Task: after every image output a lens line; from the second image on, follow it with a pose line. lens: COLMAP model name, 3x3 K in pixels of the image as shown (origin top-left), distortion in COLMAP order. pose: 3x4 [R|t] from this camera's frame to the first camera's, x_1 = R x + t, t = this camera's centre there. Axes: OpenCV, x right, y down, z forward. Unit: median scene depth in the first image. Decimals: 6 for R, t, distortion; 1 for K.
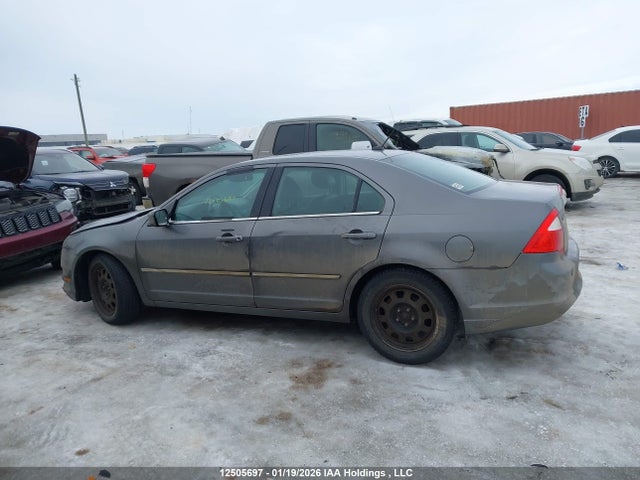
lens RADIAL K [[495.4, 0, 322.6], [0, 495.4, 253.4], [0, 0, 1]] dist [0.044242, -0.048075]
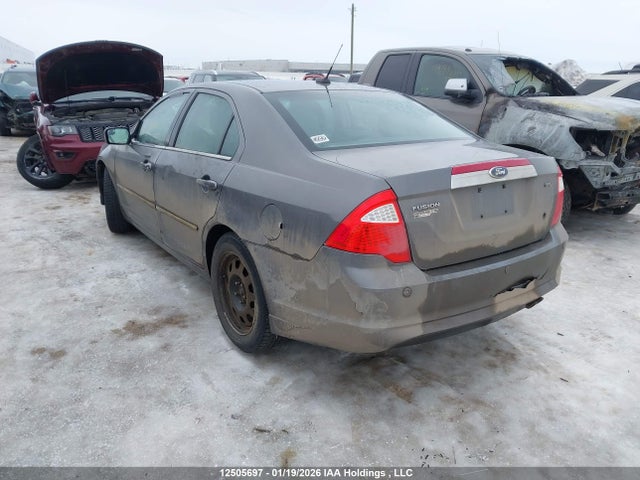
lens RADIAL K [[495.4, 0, 322.6], [0, 495.4, 253.4], [0, 0, 1]] dist [0.044242, -0.048075]
pose [[0.854012, 0.232106, -0.465608, 0.653623], [-0.176428, 0.971138, 0.160511, -0.089228], [0.489426, -0.054932, 0.870313, 0.365209]]
